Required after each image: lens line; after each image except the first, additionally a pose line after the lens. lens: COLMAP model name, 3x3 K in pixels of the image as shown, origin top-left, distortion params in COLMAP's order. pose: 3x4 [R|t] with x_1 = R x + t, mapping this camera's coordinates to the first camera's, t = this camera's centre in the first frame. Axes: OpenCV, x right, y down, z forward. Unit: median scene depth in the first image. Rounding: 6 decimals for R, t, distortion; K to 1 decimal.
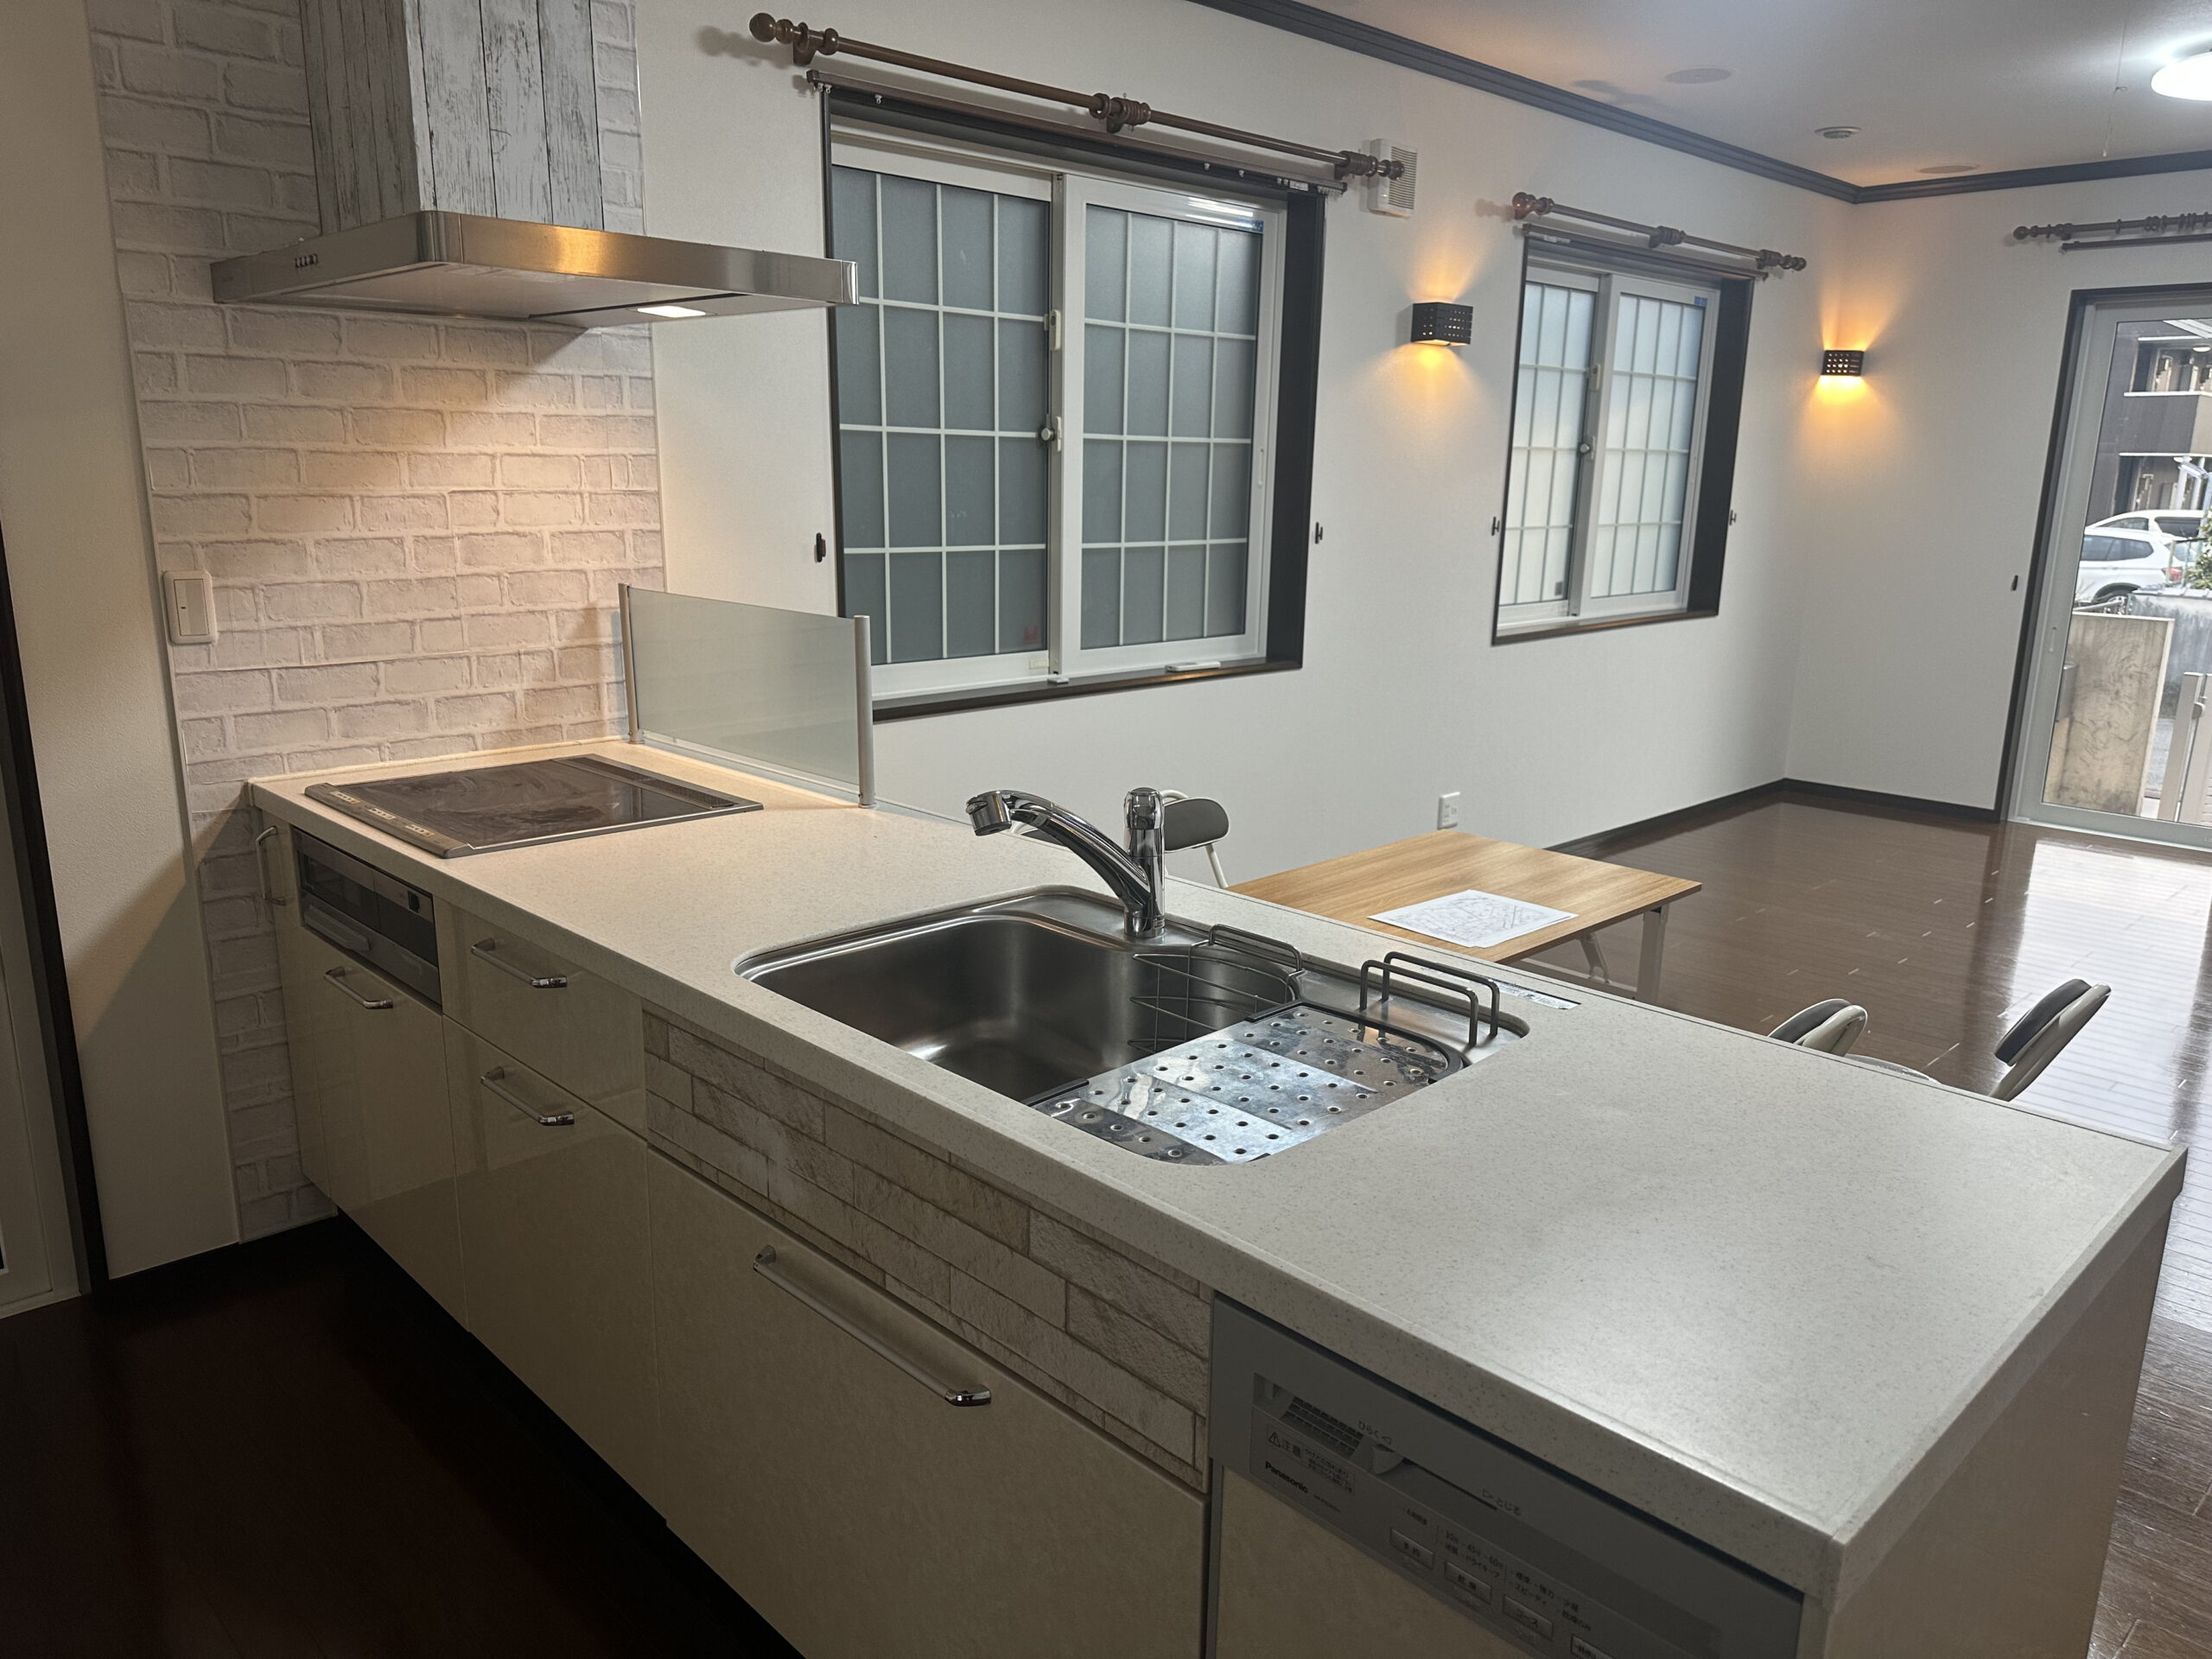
lens RADIAL K [[1550.2, 0, 1102.5], [0, 1550.2, 853.6], [0, 0, 1]] dist [0.049802, -0.059908]
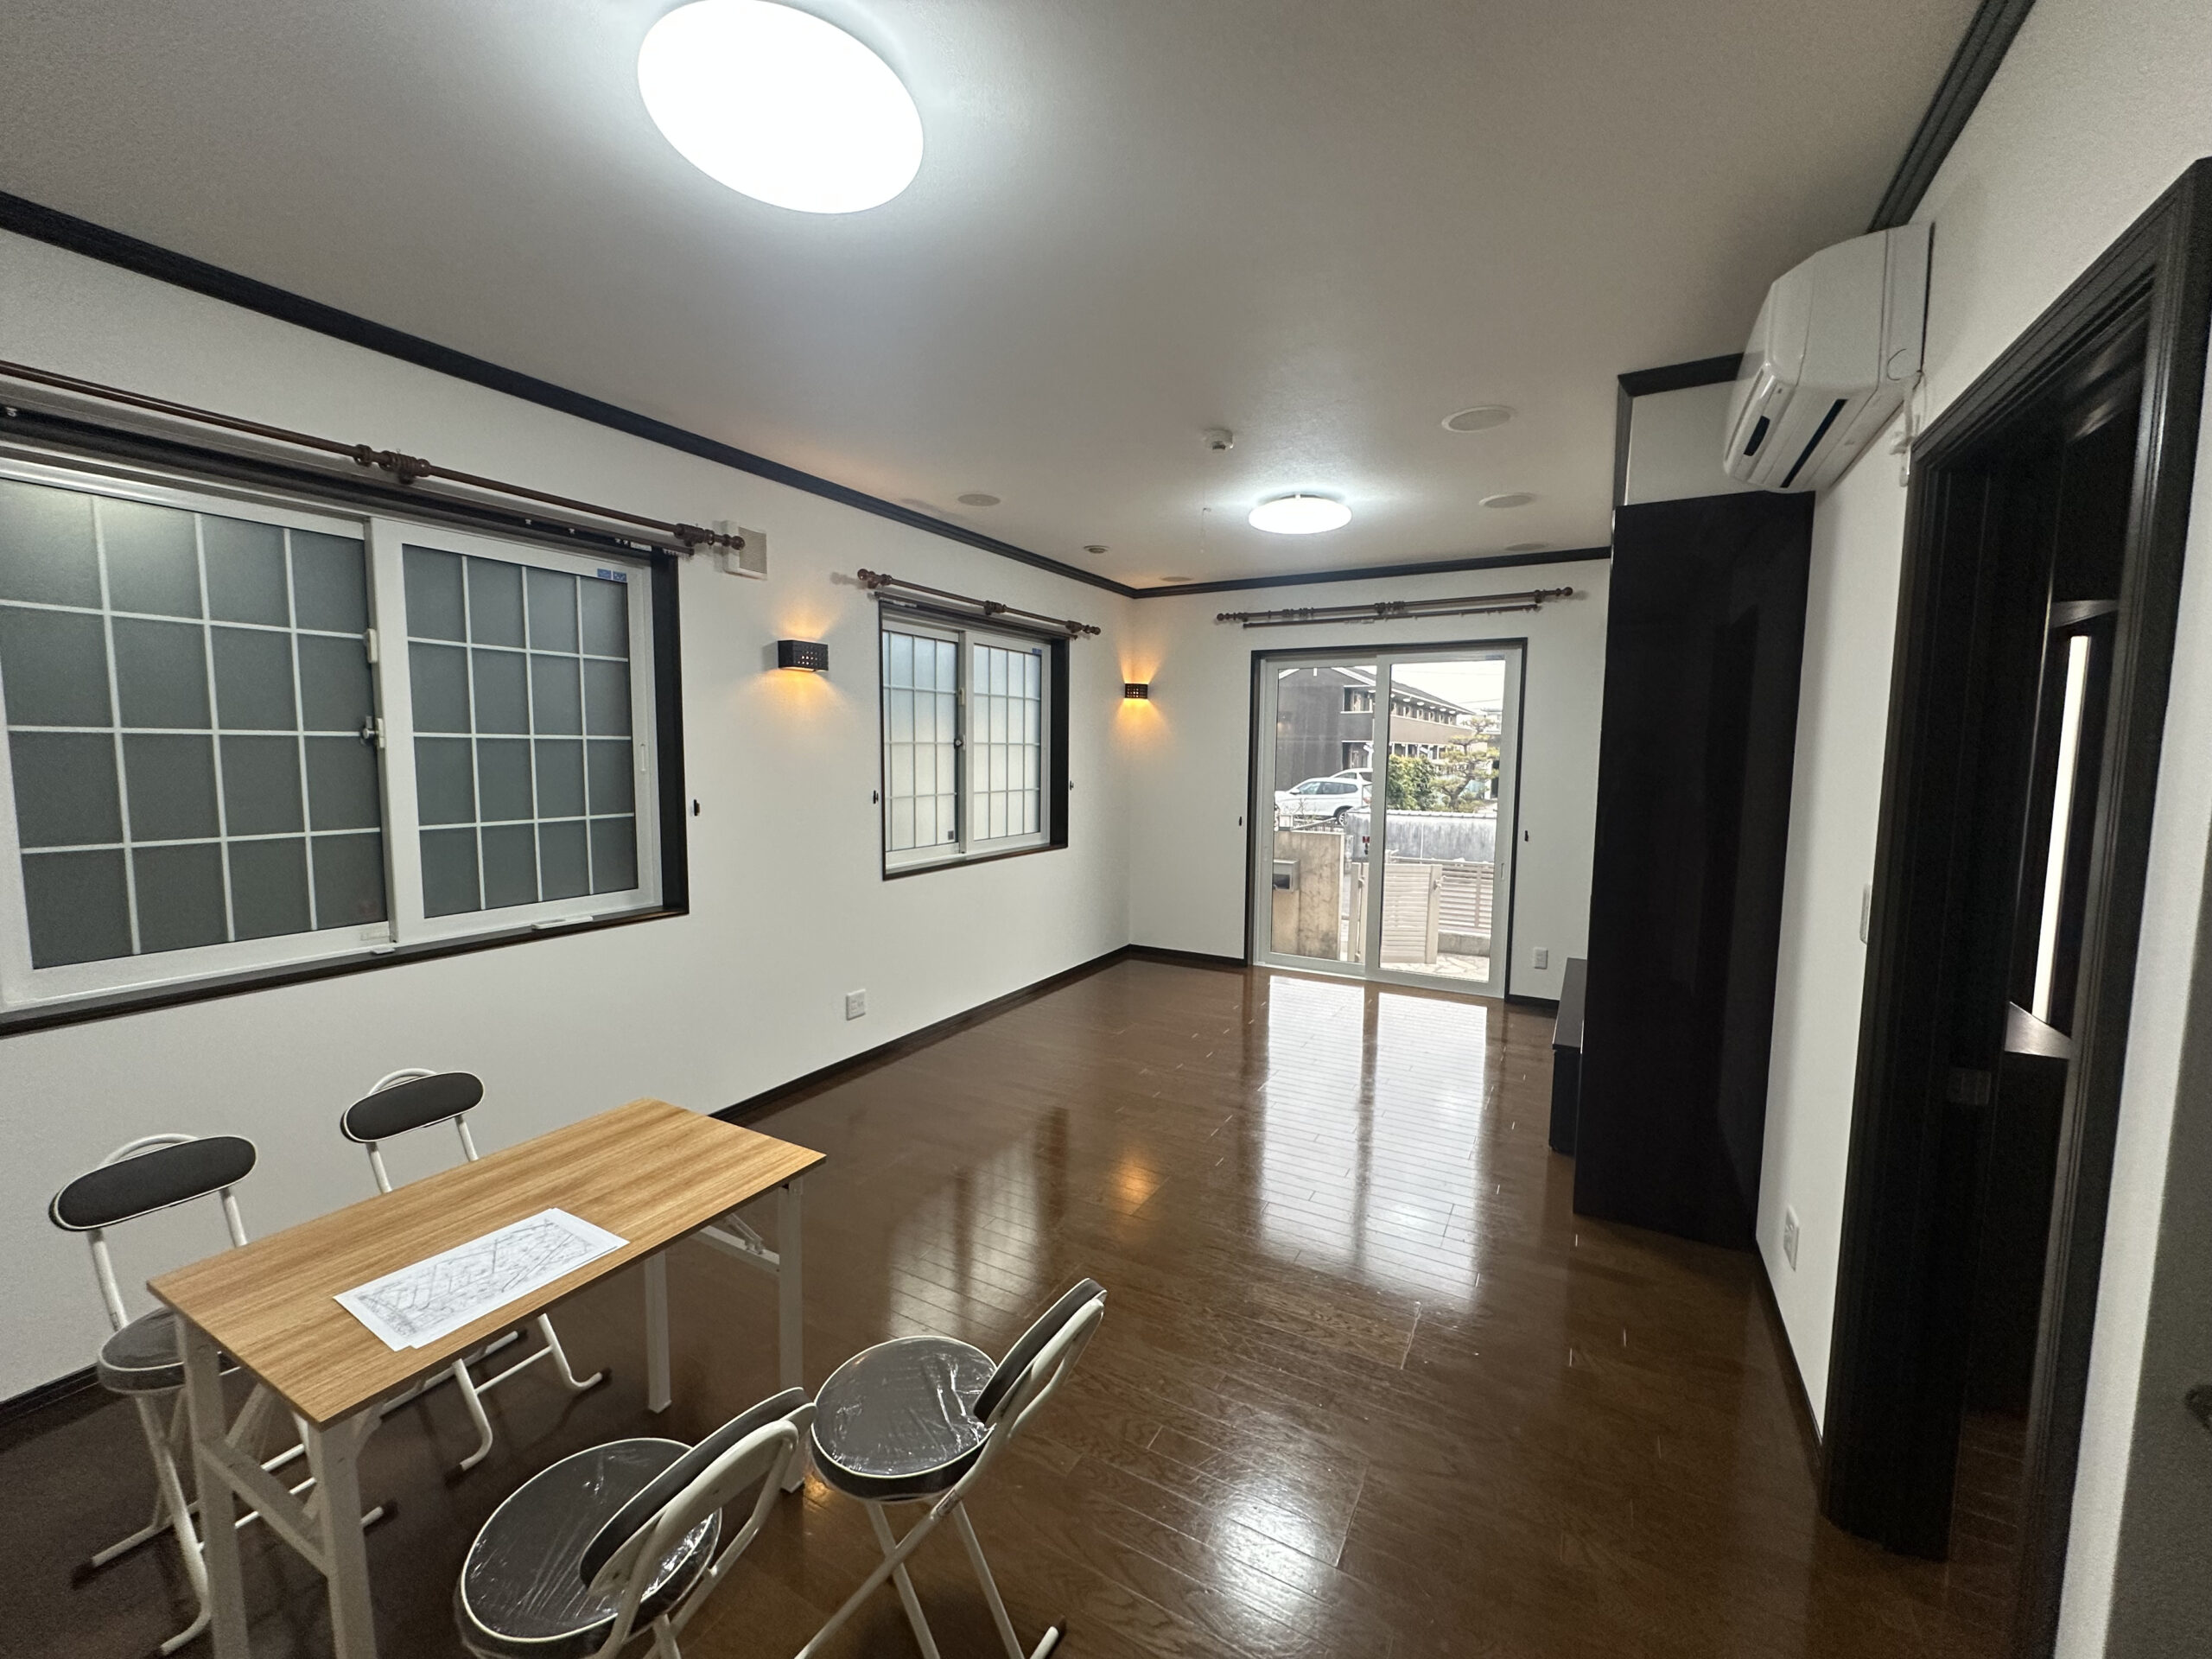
lens RADIAL K [[881.8, 0, 1100.7], [0, 881.8, 828.0], [0, 0, 1]] dist [-0.001794, -0.000448]
pose [[0.958901, -0.032143, 0.281914, 0.220287], [0.074742, 0.987087, -0.141681, -0.054921], [-0.273719, 0.156929, 0.948921, 0.197184]]
